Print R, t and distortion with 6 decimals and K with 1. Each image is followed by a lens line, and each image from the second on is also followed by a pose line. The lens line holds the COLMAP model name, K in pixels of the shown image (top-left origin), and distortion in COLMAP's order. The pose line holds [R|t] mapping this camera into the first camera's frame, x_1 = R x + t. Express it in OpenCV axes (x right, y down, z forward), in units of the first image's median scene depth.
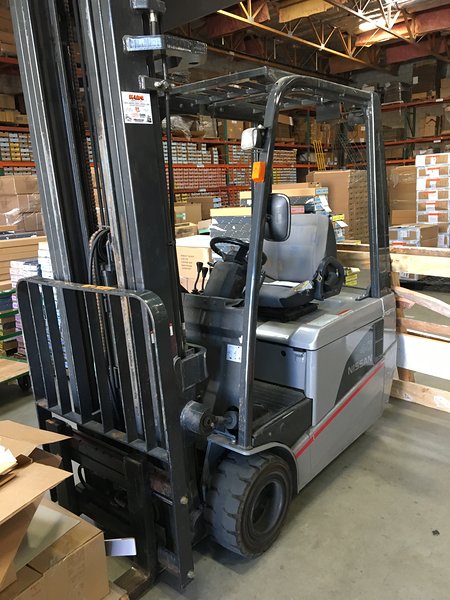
lens RADIAL K [[508.8, 0, 225.0], [0, 508.8, 300.0], [0, 0, 1]] dist [0.087256, -0.119895]
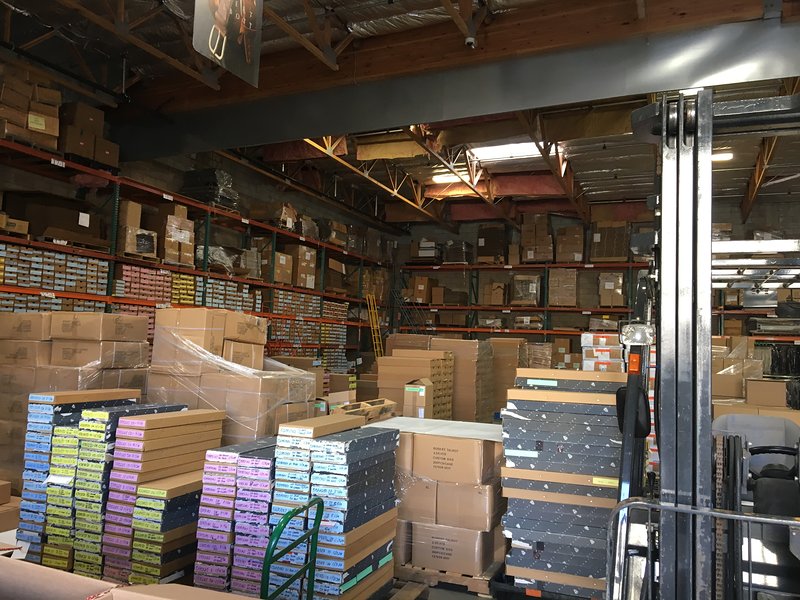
lens RADIAL K [[678.4, 0, 400.0], [0, 678.4, 300.0], [0, 0, 1]] dist [0.087256, -0.119895]
pose [[0.948509, 0.102929, 0.299561, -0.123478], [-0.014941, 0.959216, -0.282279, -0.004748], [-0.316398, 0.263268, 0.911363, 0.024732]]
